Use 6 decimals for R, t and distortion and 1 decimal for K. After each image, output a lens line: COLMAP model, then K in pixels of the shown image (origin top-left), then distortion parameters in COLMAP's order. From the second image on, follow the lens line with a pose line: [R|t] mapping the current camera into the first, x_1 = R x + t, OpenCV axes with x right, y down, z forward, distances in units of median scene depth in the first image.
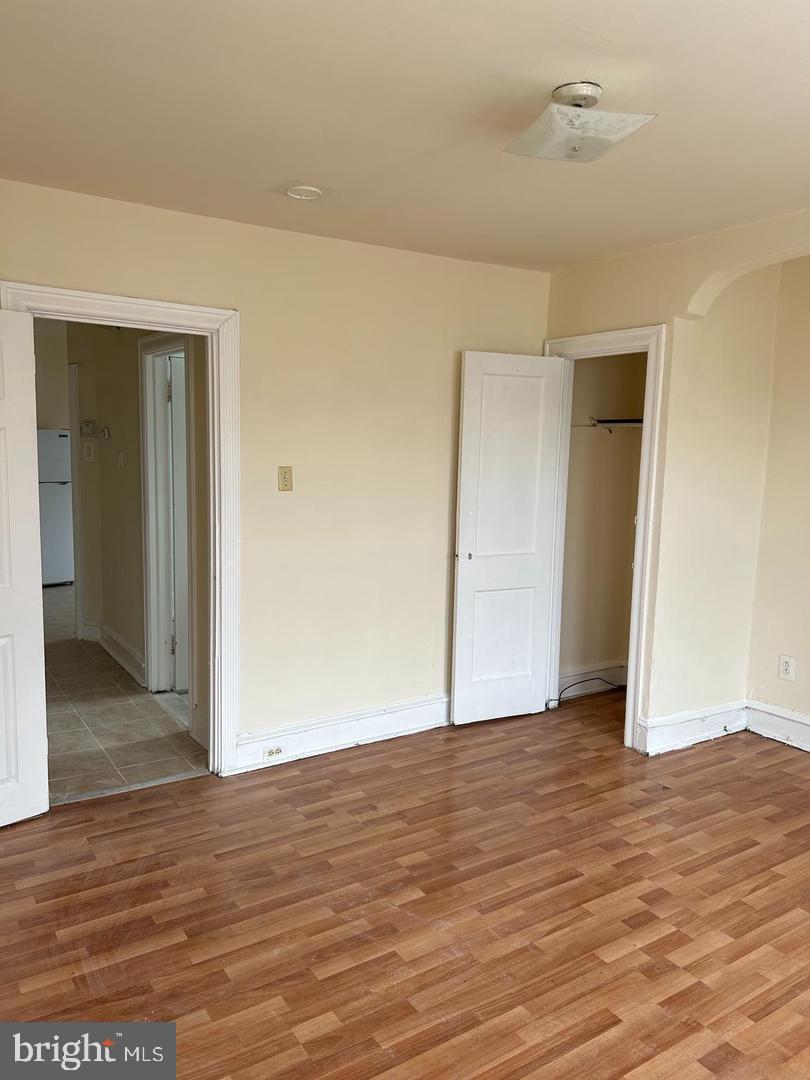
lens RADIAL K [[808.1, 0, 405.0], [0, 808.1, 540.0], [0, 0, 1]] dist [-0.004094, -0.003577]
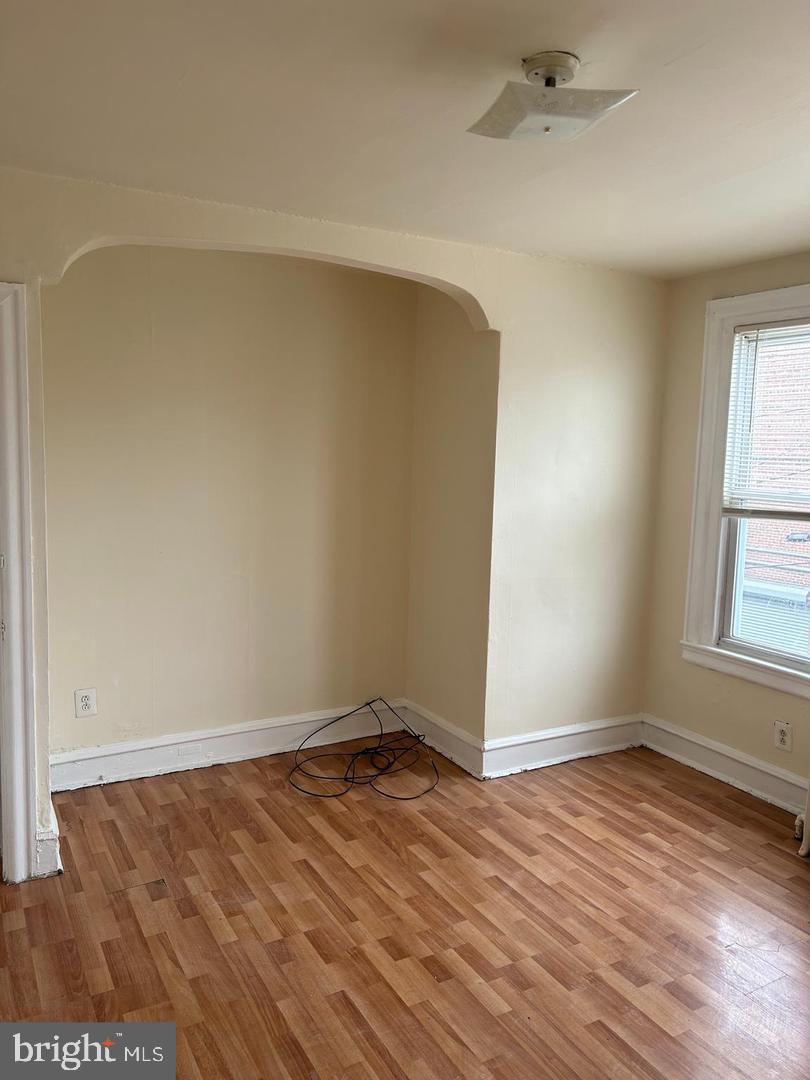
lens RADIAL K [[800.8, 0, 424.6], [0, 800.8, 540.0], [0, 0, 1]] dist [0.066528, -0.070520]
pose [[0.048395, -0.123111, 0.991212, -0.520469], [0.098562, 0.988120, 0.117915, -0.120907], [-0.993953, 0.091990, 0.059954, 0.810598]]
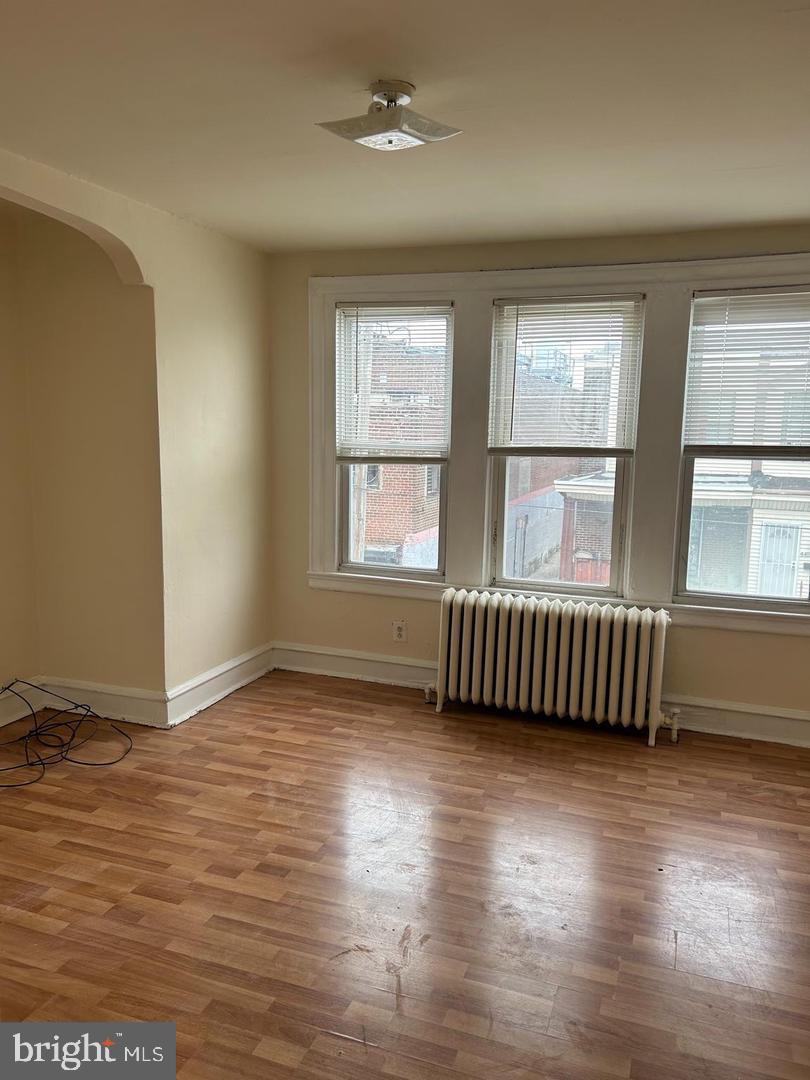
lens RADIAL K [[794.9, 0, 405.0], [0, 794.9, 540.0], [0, 0, 1]] dist [0.001837, 0.000309]
pose [[-0.597675, -0.141771, 0.789104, -0.512110], [0.074474, 0.970169, 0.230708, -0.157993], [-0.798272, 0.196656, -0.569288, 1.219785]]
